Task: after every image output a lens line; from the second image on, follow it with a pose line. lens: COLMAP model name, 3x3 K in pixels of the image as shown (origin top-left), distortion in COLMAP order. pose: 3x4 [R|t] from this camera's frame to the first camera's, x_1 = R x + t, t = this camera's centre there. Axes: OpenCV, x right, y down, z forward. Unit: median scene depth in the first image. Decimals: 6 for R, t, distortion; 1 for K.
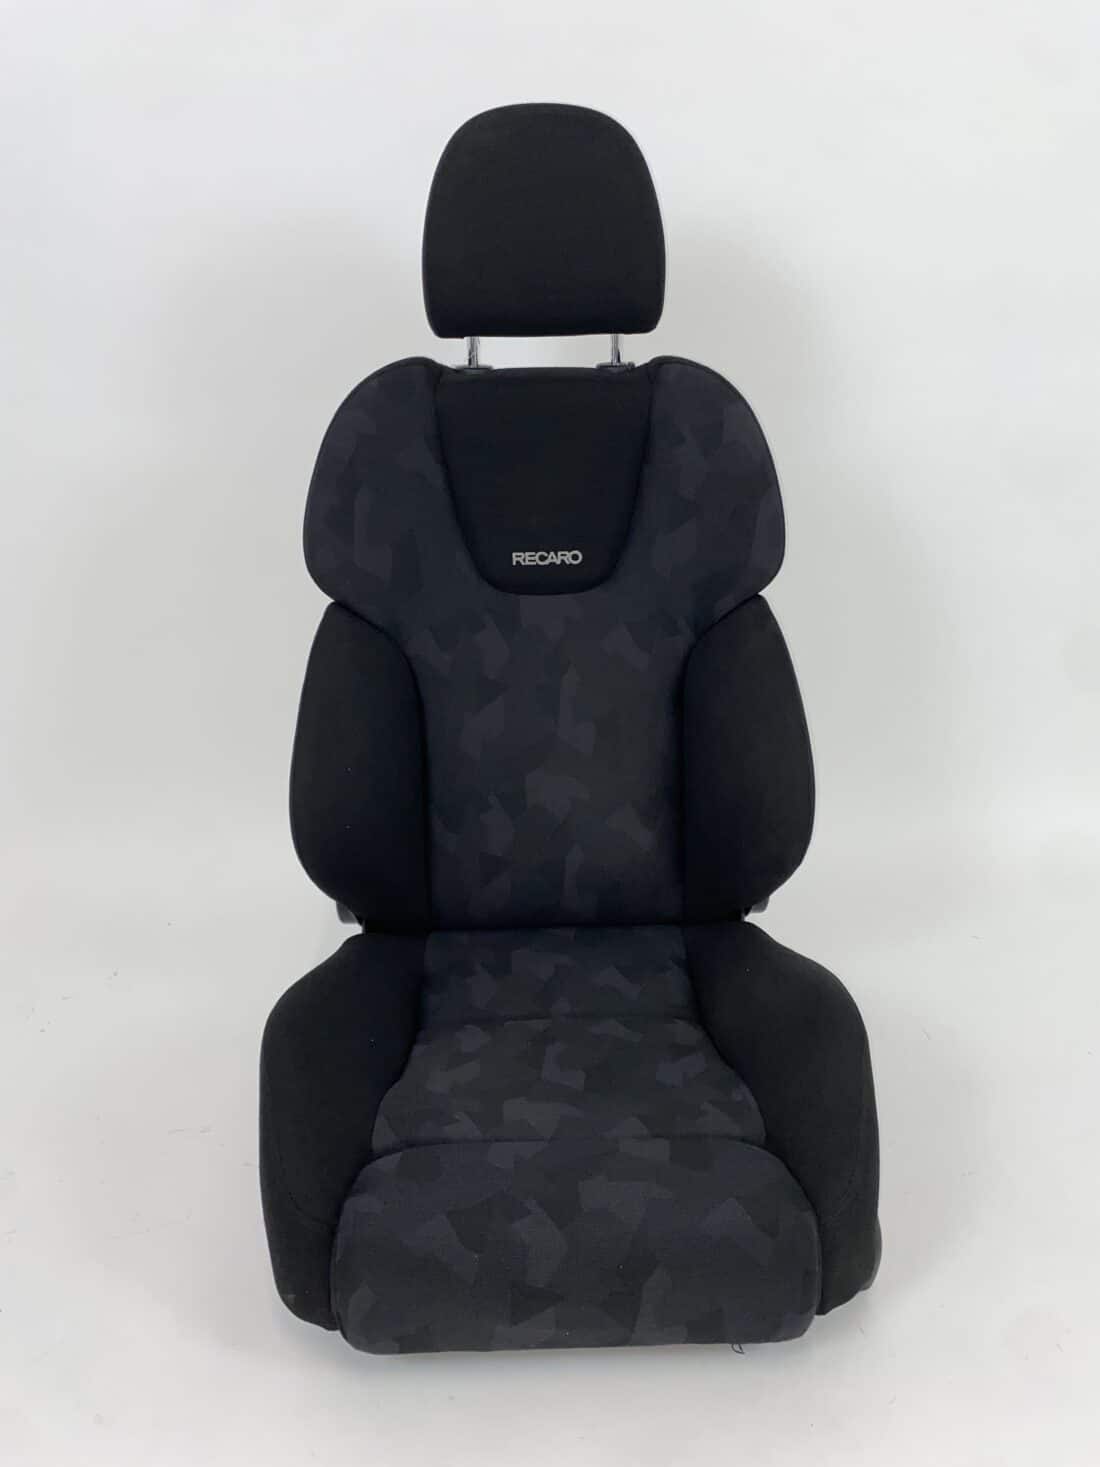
lens RADIAL K [[1109.9, 0, 567.5], [0, 1109.9, 727.5], [0, 0, 1]] dist [0.108609, -0.174278]
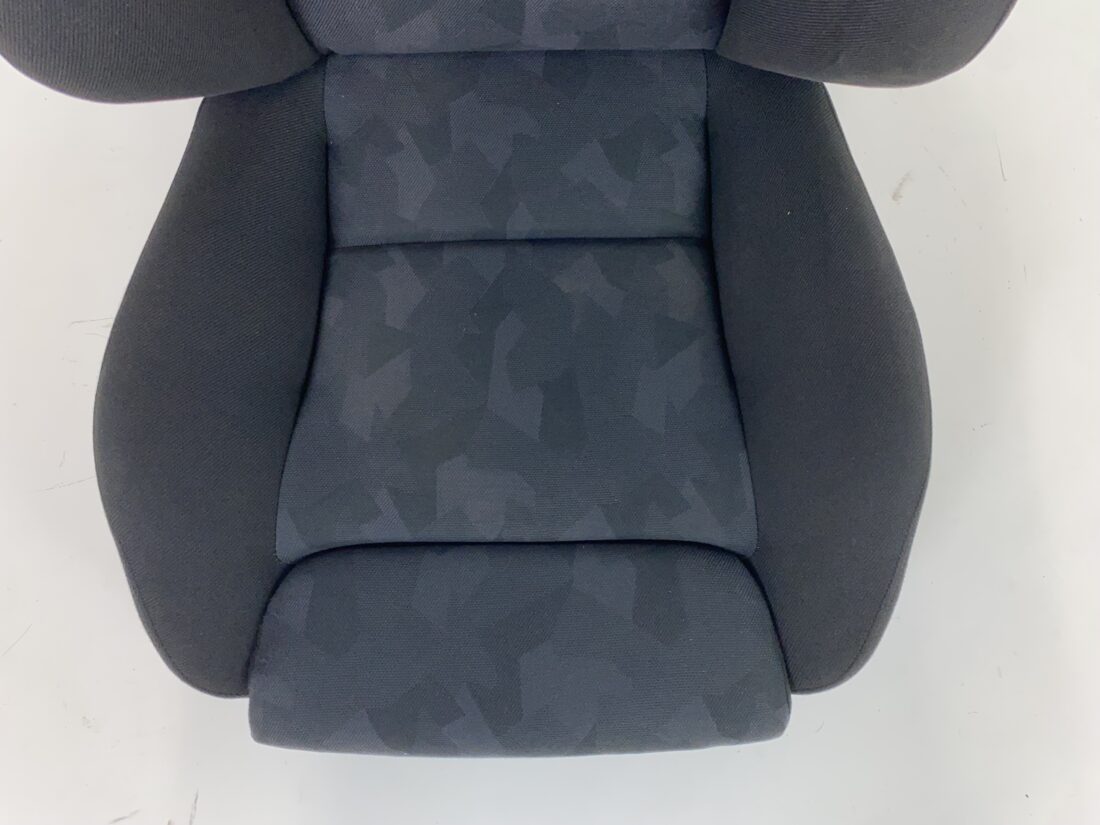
lens RADIAL K [[832.3, 0, 550.0], [0, 832.3, 412.5], [0, 0, 1]] dist [0.108609, -0.174278]
pose [[0.999374, 0.034998, -0.005231, 0.020458], [-0.011651, 0.465001, 0.885233, -0.175454], [0.033413, -0.884618, 0.465118, 0.616783]]
